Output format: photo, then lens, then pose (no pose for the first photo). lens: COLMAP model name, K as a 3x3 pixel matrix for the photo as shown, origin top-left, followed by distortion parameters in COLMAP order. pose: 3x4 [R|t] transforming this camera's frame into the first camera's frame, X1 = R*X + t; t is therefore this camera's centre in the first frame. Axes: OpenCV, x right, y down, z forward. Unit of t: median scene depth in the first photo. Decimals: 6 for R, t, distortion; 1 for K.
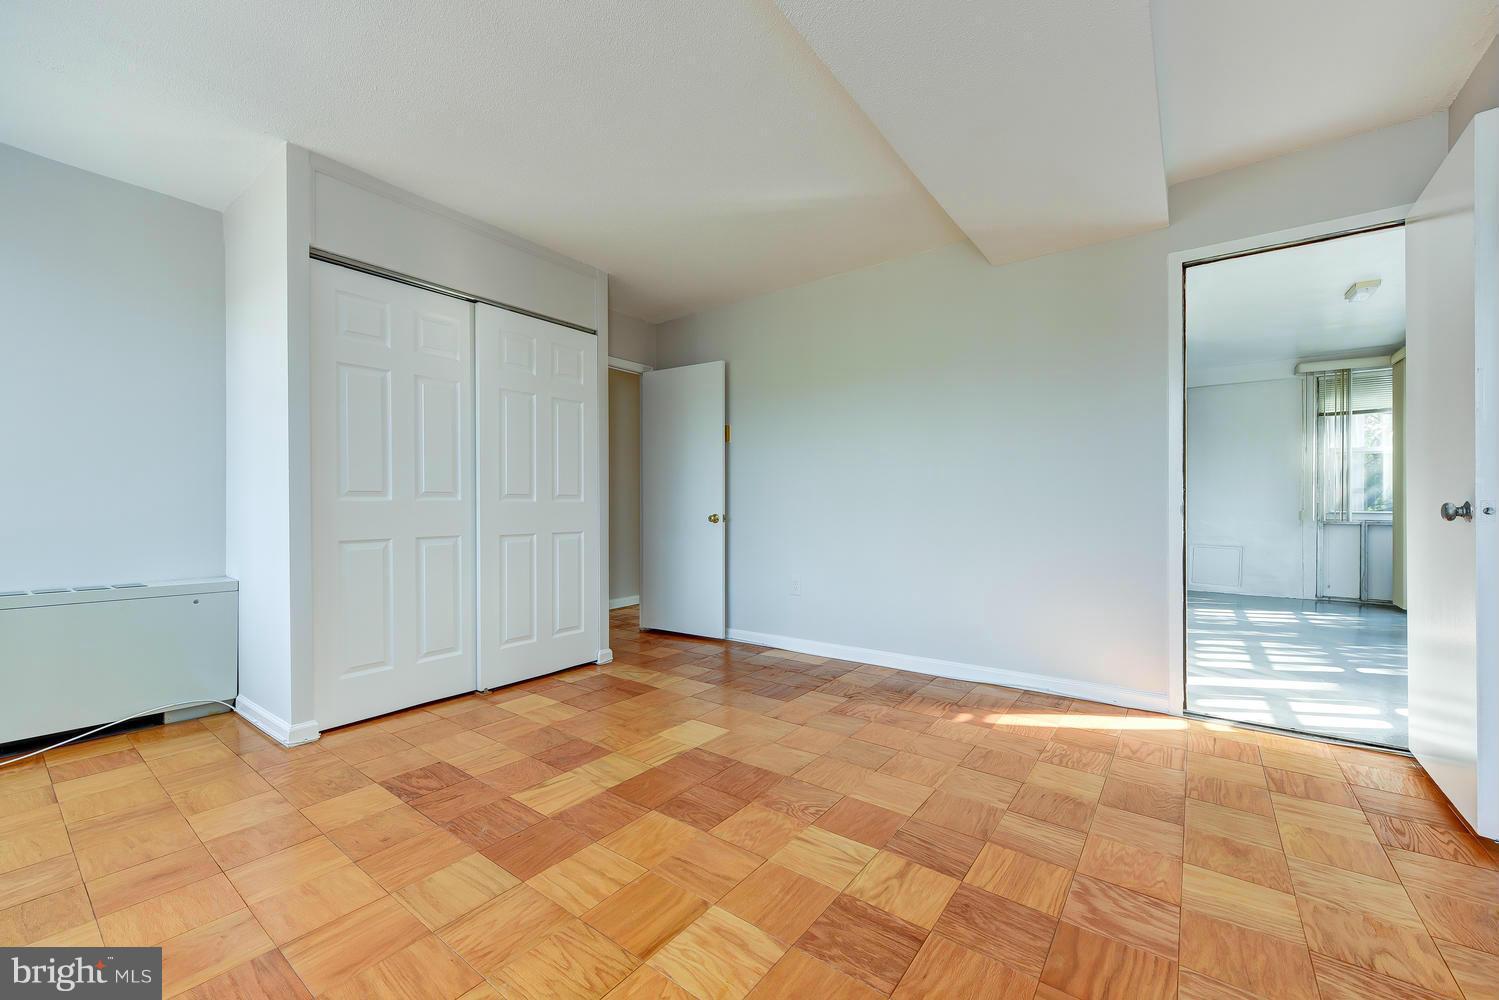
lens RADIAL K [[592.1, 0, 755.1], [0, 592.1, 506.9], [0, 0, 1]] dist [0.014971, -0.003855]
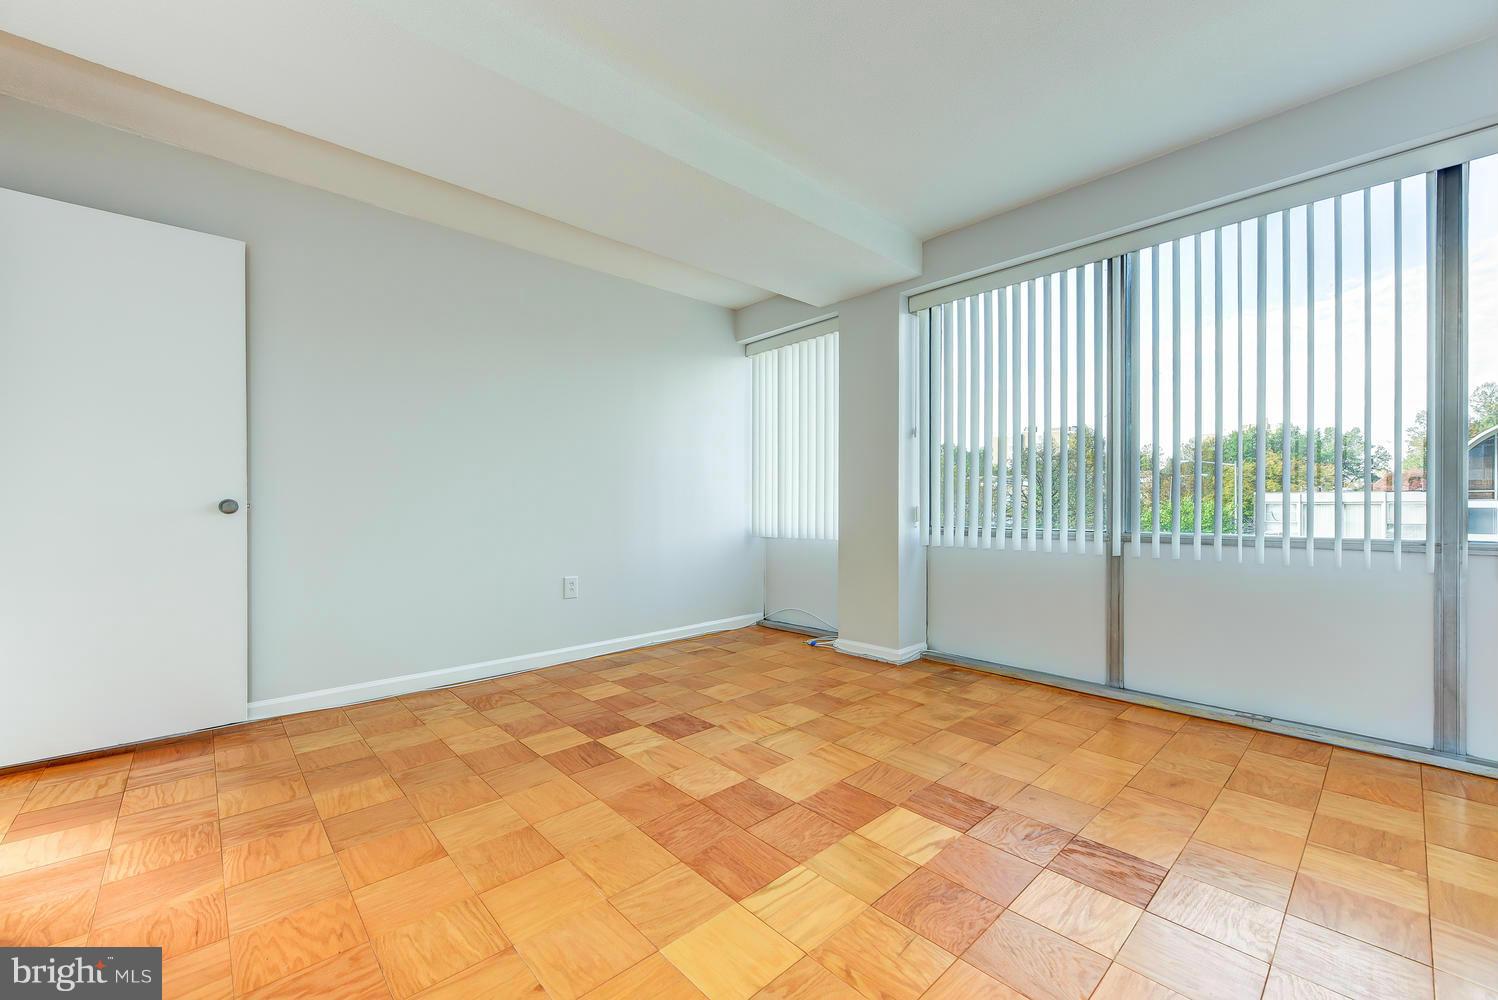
lens RADIAL K [[591.7, 0, 750.6], [0, 591.7, 498.7], [0, 0, 1]] dist [0.014971, -0.003855]
pose [[-0.983001, 0.004756, 0.183539, -0.213731], [0.003177, 0.999955, -0.008895, 0.002541], [-0.183573, -0.008161, -0.982972, 1.513608]]
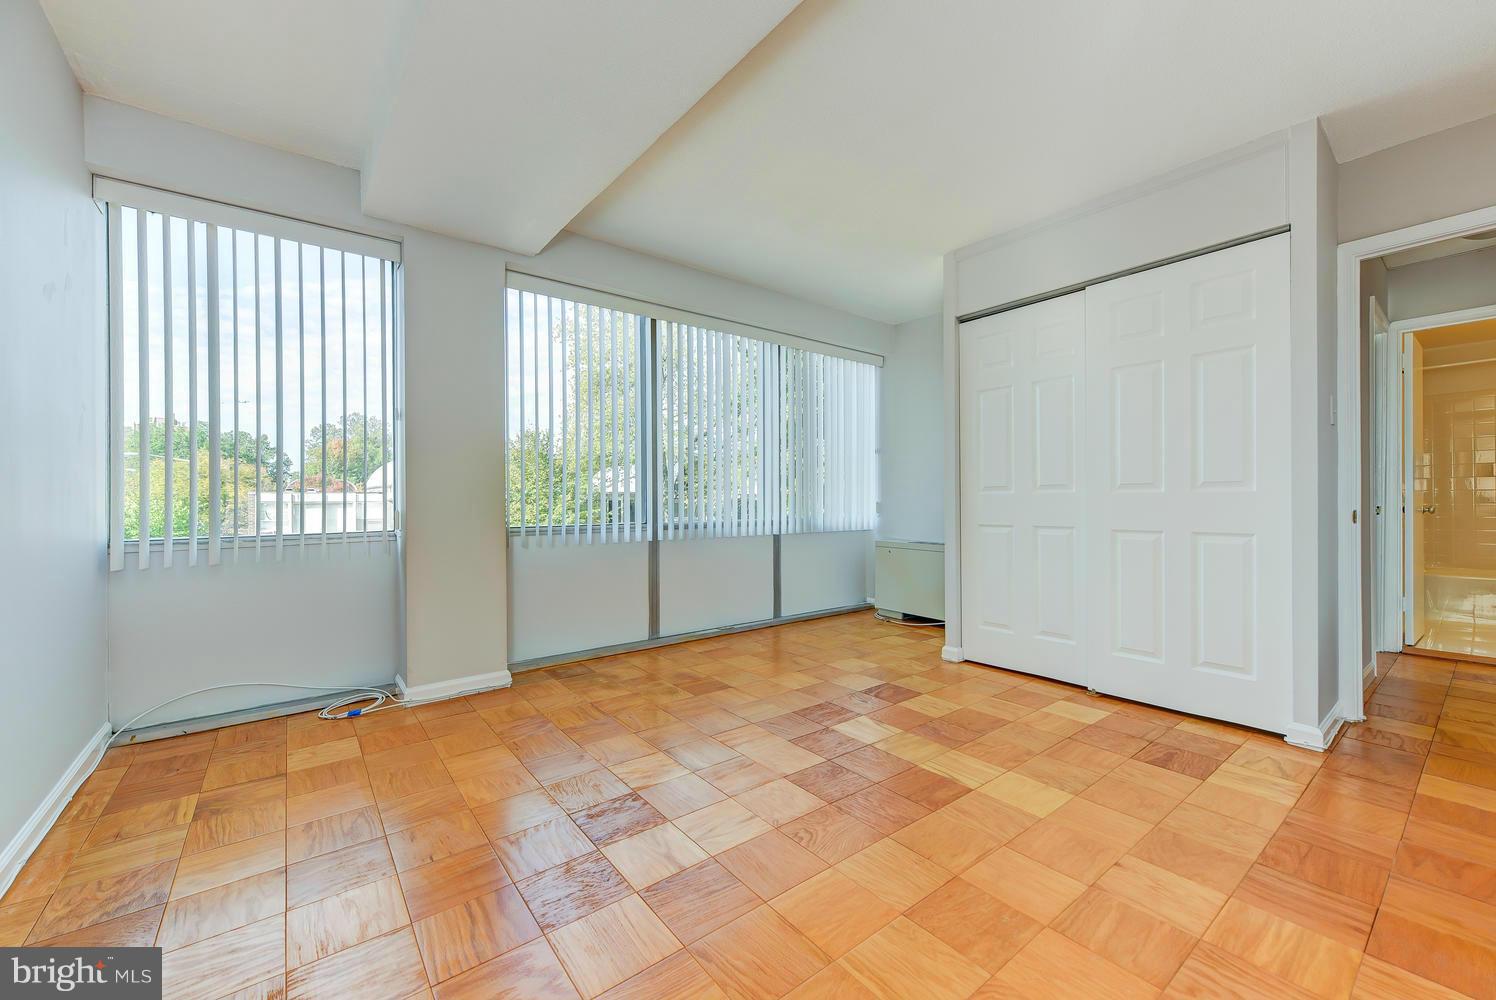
lens RADIAL K [[590.9, 0, 745.6], [0, 590.9, 504.0], [0, 0, 1]] dist [0.014971, -0.003855]
pose [[-0.270014, 0.006667, -0.962833, 0.741432], [0.003513, 0.999976, 0.005939, 0.001072], [0.962850, -0.001779, -0.270031, 0.872682]]
